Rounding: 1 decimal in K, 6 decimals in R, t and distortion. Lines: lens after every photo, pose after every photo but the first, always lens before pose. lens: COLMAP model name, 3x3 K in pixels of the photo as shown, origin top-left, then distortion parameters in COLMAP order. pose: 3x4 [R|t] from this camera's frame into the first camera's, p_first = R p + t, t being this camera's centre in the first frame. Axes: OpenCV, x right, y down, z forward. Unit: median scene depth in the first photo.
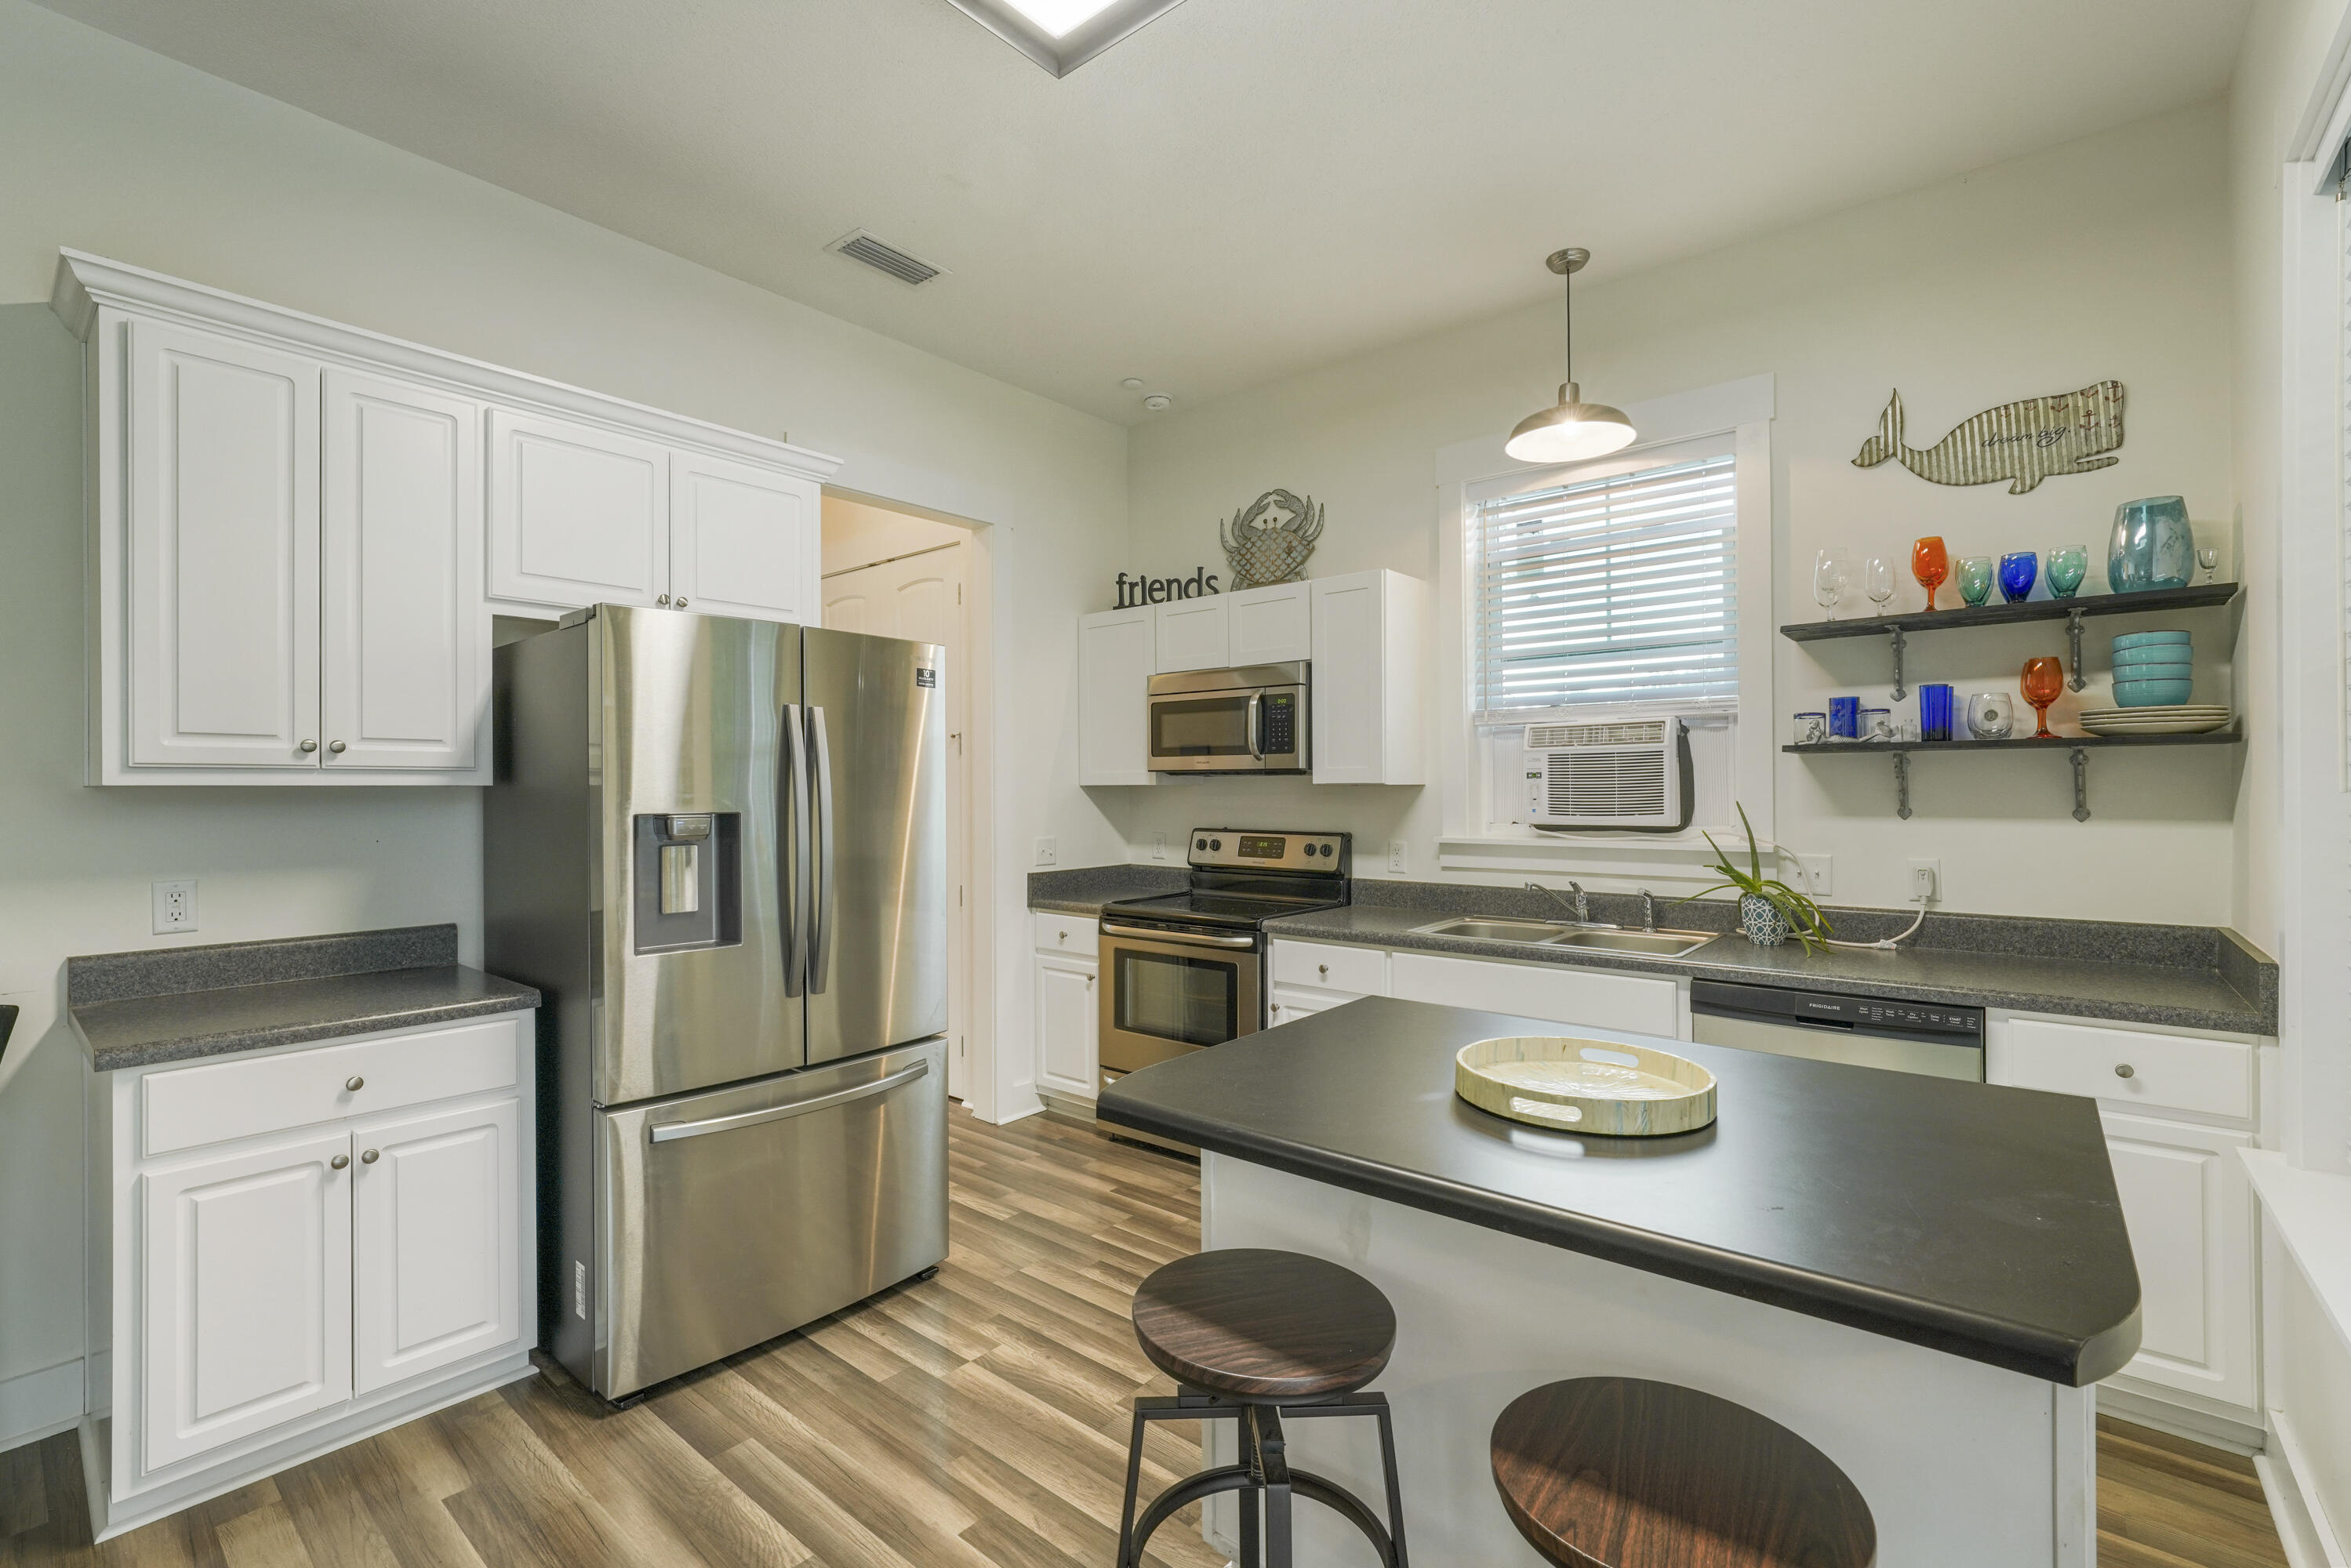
lens RADIAL K [[1021.5, 0, 1174.6], [0, 1021.5, 785.6], [0, 0, 1]] dist [-0.000623, -0.000112]
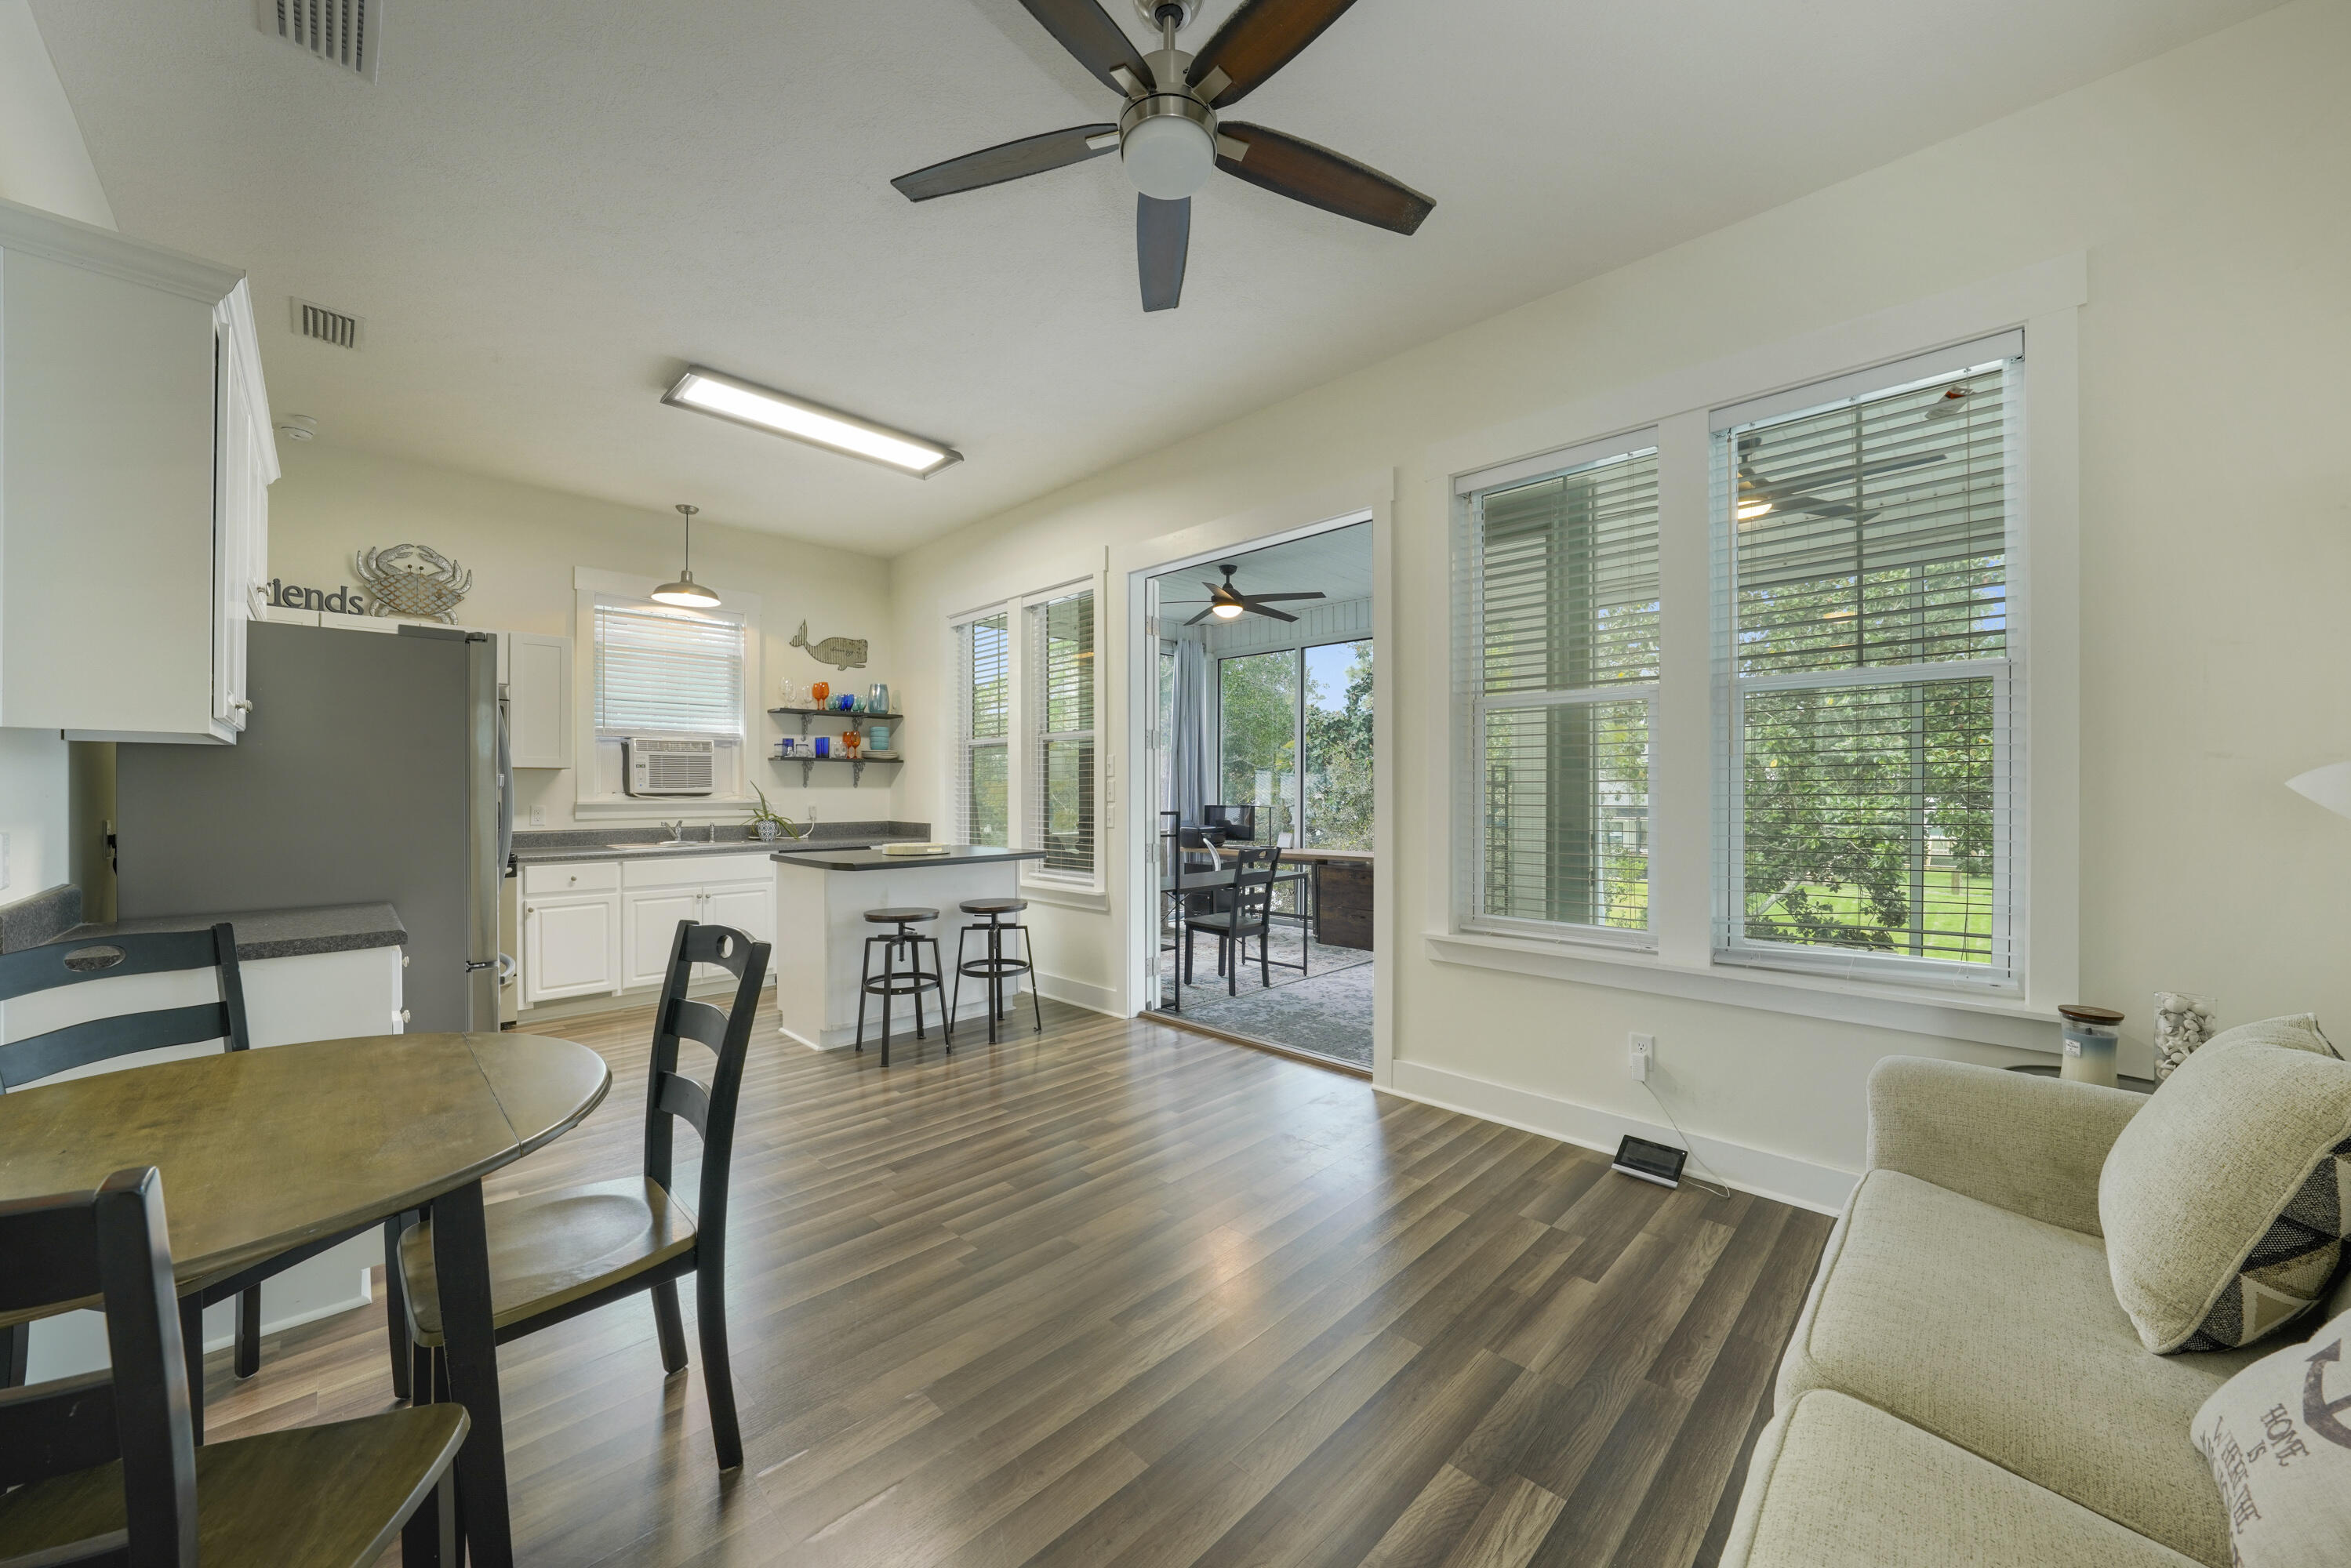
lens RADIAL K [[853.1, 0, 1166.9], [0, 853.1, 787.9], [0, 0, 1]] dist [-0.013424, 0.001863]
pose [[0.093628, 0.002830, 0.995603, -1.329111], [-0.004803, 0.999986, -0.002391, 0.034636], [-0.995596, -0.004558, 0.093640, -0.103333]]
